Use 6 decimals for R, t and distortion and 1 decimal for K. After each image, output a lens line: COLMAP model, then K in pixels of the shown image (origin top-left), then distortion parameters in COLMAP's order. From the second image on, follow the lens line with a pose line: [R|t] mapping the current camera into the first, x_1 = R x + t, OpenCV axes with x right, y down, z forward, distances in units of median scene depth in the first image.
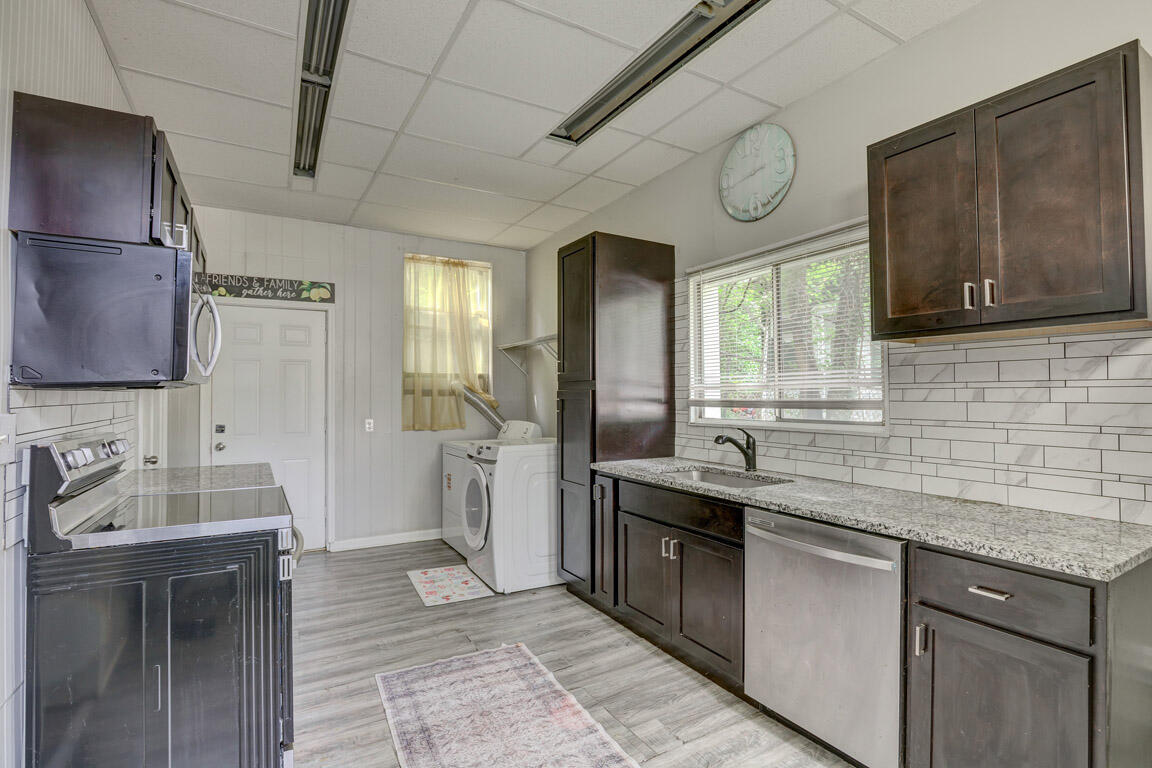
lens RADIAL K [[542.3, 0, 580.4], [0, 542.3, 378.9], [0, 0, 1]] dist [-0.042388, 0.009645]
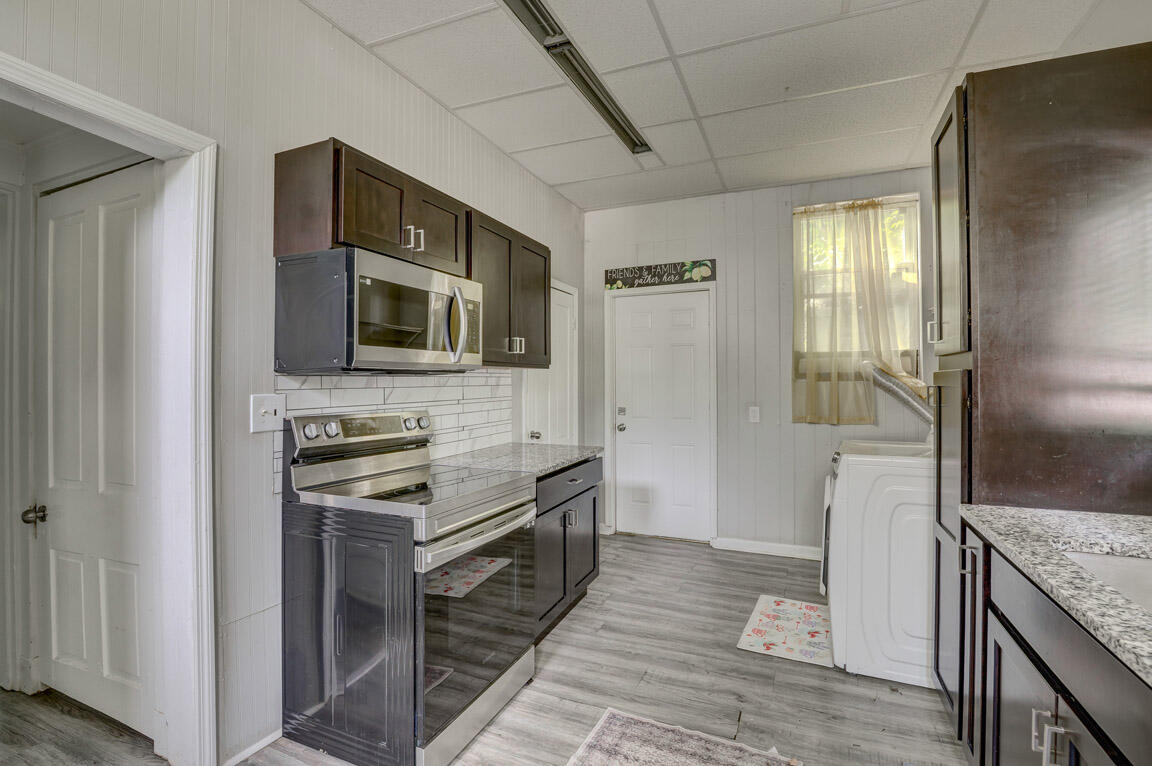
lens RADIAL K [[542.3, 0, 580.4], [0, 542.3, 377.9], [0, 0, 1]] dist [-0.042388, 0.009645]
pose [[0.588483, -0.004409, -0.808498, 0.191886], [0.025248, 0.999598, 0.012926, 0.010688], [0.808116, -0.028020, 0.588357, 0.322797]]
